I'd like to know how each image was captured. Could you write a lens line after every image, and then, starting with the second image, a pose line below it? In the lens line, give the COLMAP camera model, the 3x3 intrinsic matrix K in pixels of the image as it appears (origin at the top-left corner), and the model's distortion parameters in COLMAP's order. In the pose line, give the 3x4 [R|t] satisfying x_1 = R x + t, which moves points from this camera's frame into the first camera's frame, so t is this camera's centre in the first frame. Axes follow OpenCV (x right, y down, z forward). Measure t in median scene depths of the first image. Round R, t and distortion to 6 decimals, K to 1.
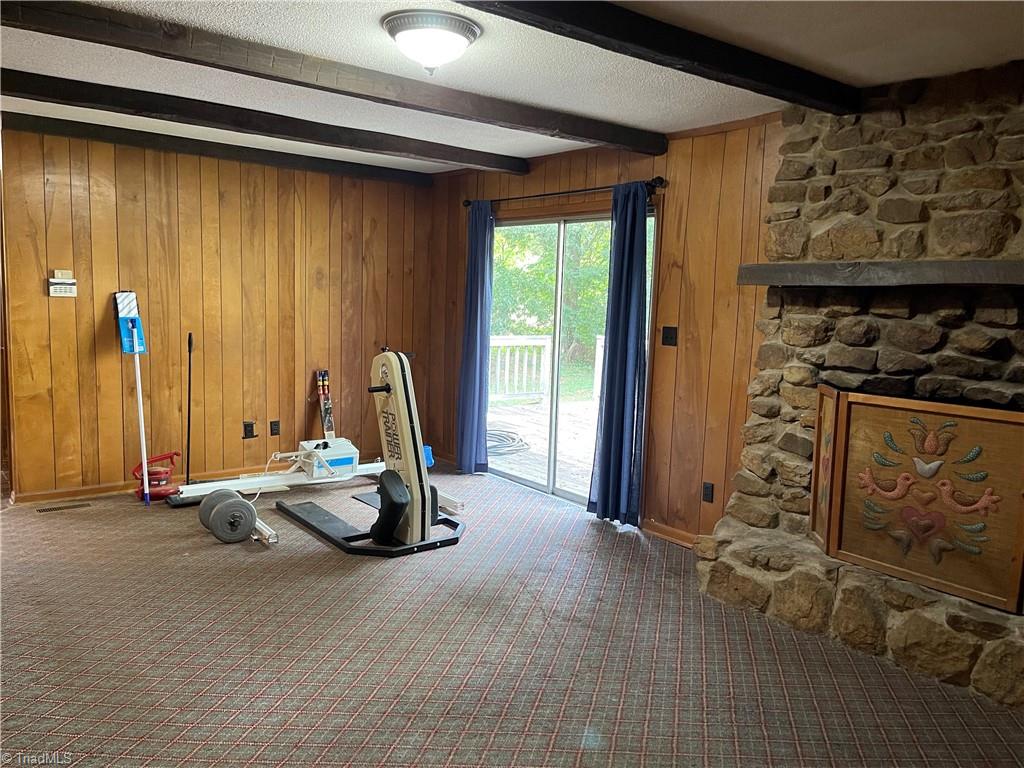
lens RADIAL K [[772.7, 0, 512.0], [0, 772.7, 384.0], [0, 0, 1]] dist [0.073771, -0.080900]
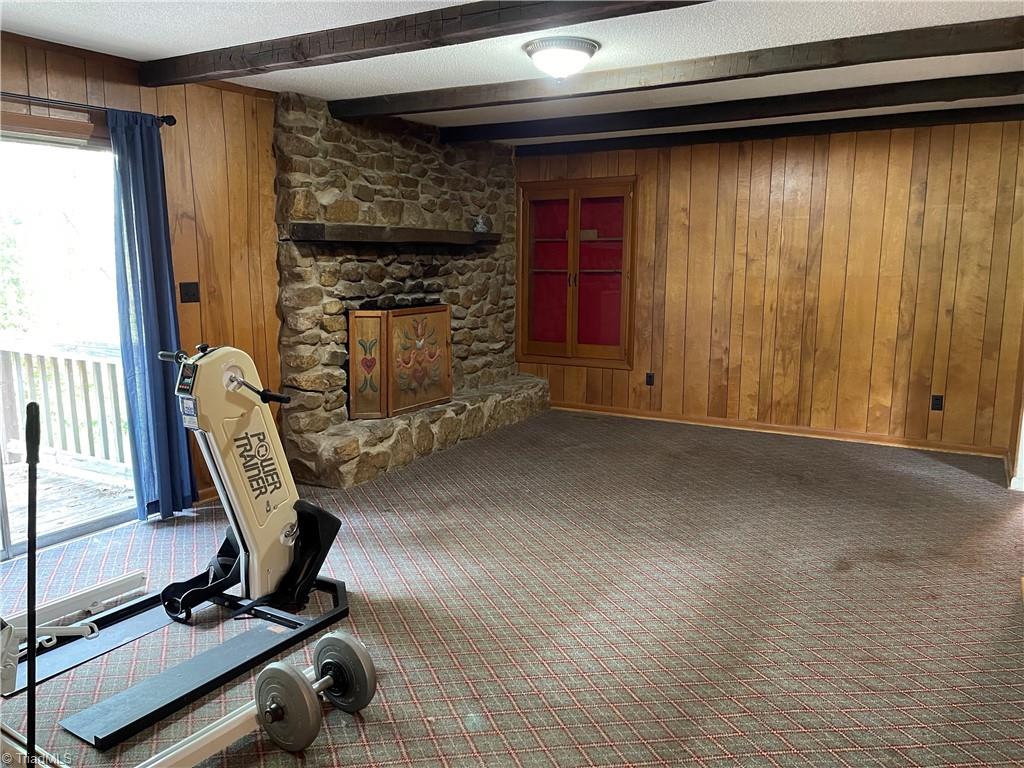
lens RADIAL K [[772.7, 0, 512.0], [0, 772.7, 384.0], [0, 0, 1]] dist [0.073771, -0.080900]
pose [[-0.363495, -0.182812, 0.913483, -1.001718], [0.097290, 0.967746, 0.232386, -0.165847], [-0.926502, 0.173344, -0.333985, 1.186320]]
